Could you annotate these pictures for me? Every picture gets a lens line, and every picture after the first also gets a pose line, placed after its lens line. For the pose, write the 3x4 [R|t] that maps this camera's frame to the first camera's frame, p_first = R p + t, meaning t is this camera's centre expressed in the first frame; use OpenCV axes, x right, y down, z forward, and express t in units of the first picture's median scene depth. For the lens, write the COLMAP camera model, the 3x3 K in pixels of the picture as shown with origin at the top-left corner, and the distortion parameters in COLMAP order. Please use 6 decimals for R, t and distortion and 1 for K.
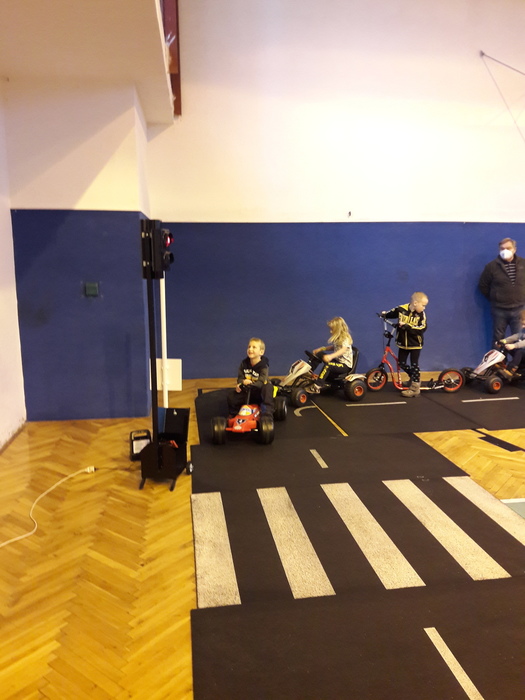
lens RADIAL K [[571.4, 0, 262.5], [0, 571.4, 350.0], [0, 0, 1]] dist [0.144620, -0.276826]
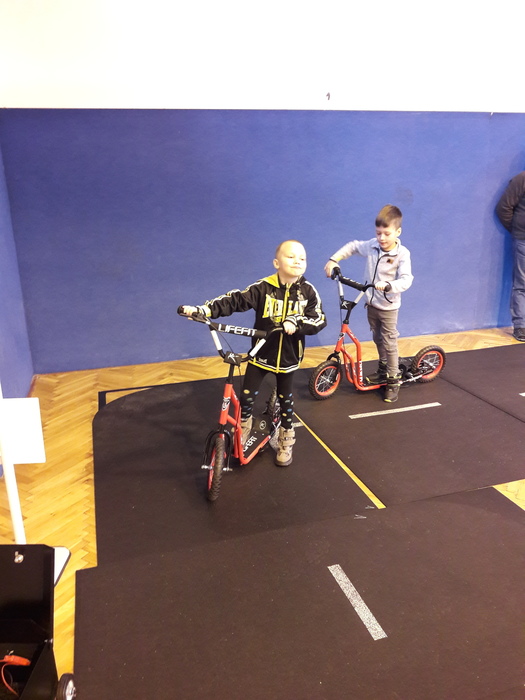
lens RADIAL K [[571.4, 0, 262.5], [0, 571.4, 350.0], [0, 0, 1]] dist [0.144620, -0.276826]
pose [[0.990021, -0.045990, 0.133201, -0.024045], [0.027995, 0.990593, 0.133948, -0.060531], [-0.138108, -0.128883, 0.981996, 0.441396]]
